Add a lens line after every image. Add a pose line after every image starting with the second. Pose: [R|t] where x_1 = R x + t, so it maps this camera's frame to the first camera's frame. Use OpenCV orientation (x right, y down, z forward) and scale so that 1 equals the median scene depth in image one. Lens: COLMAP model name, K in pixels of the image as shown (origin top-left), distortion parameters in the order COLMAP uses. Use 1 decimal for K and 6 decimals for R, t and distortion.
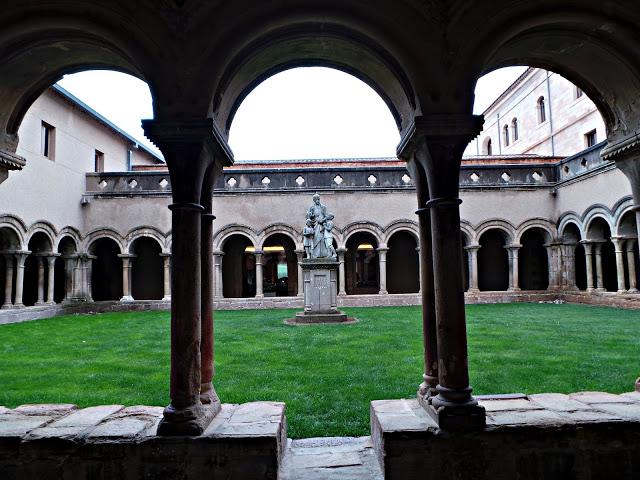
lens RADIAL K [[449.6, 0, 320.0], [0, 449.6, 240.0], [0, 0, 1]] dist [-0.006820, -0.004941]
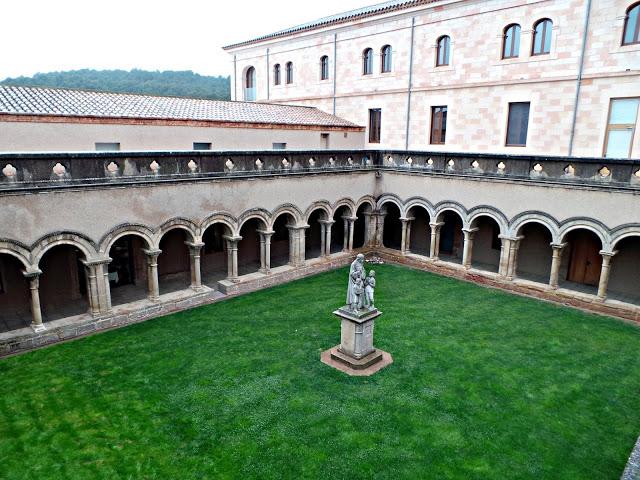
lens RADIAL K [[449.6, 0, 320.0], [0, 449.6, 240.0], [0, 0, 1]] dist [-0.006820, -0.004941]
pose [[0.719884, -0.121418, 0.683392, -0.493750], [-0.084611, 0.961887, 0.260027, -0.246060], [-0.688918, -0.245011, 0.682174, 0.194965]]
